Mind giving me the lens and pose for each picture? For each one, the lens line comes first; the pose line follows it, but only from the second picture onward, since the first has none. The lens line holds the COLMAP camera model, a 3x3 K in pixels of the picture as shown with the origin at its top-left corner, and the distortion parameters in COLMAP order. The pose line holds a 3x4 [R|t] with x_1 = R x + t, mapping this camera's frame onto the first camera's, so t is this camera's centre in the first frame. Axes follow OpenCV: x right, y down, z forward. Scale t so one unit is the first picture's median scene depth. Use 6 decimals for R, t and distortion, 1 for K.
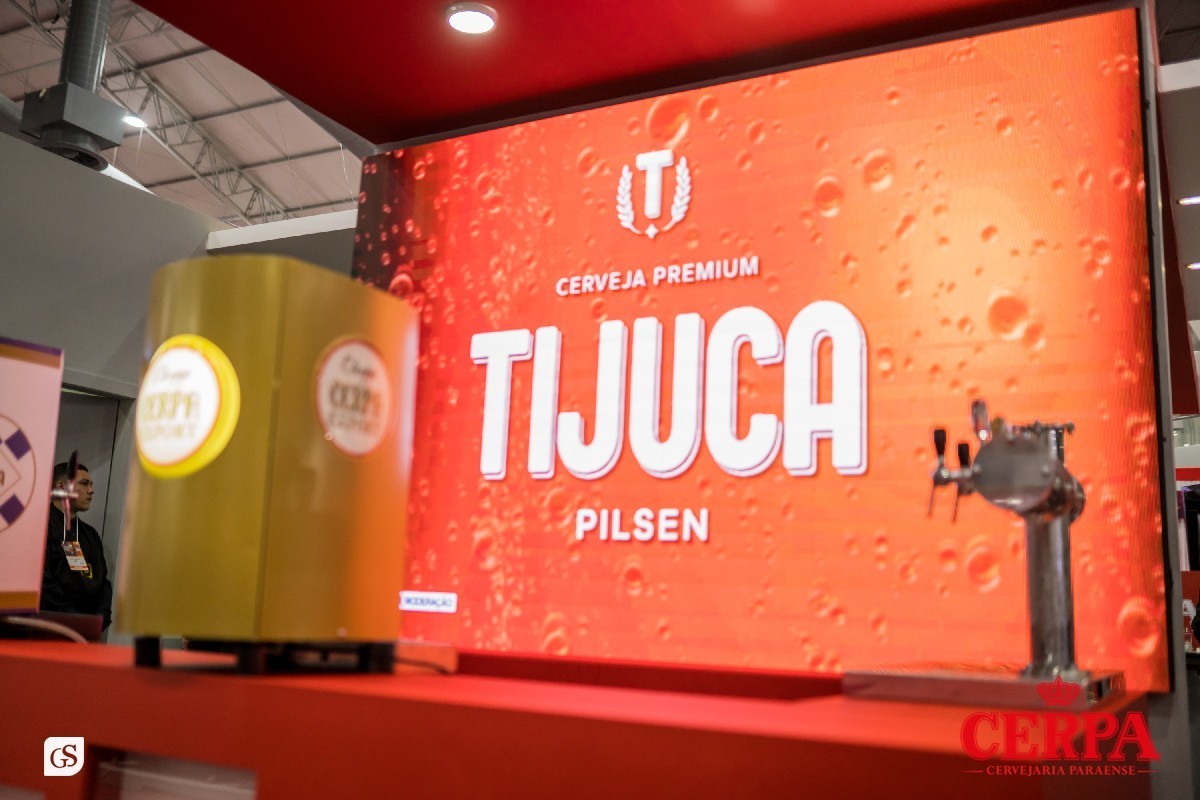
lens RADIAL K [[1189.9, 0, 602.1], [0, 1189.9, 396.3], [0, 0, 1]] dist [0.025233, 0.000000]
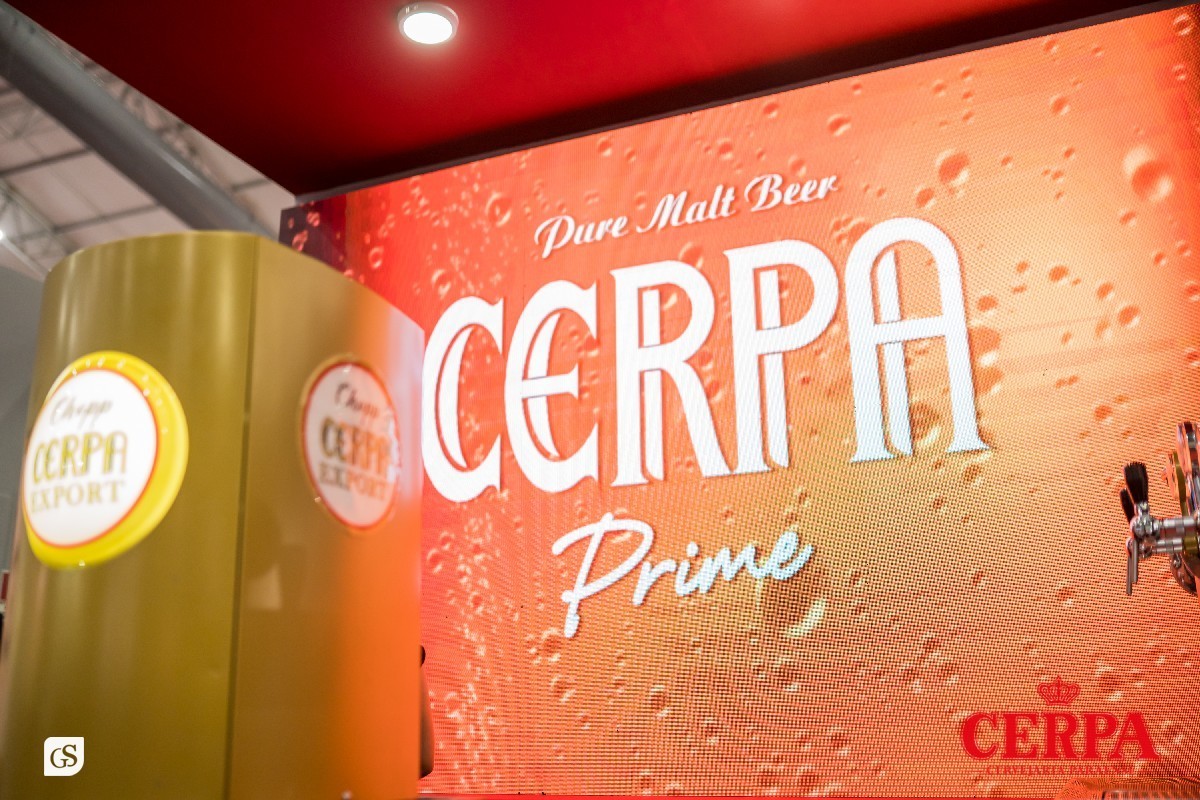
lens RADIAL K [[1189.9, 0, 595.9], [0, 1189.9, 403.7], [0, 0, 1]] dist [0.025233, 0.000000]
pose [[0.994912, -0.021050, 0.098520, -0.134181], [0.029308, 0.996106, -0.083144, 0.039939], [-0.096386, 0.085608, 0.991656, 0.297818]]
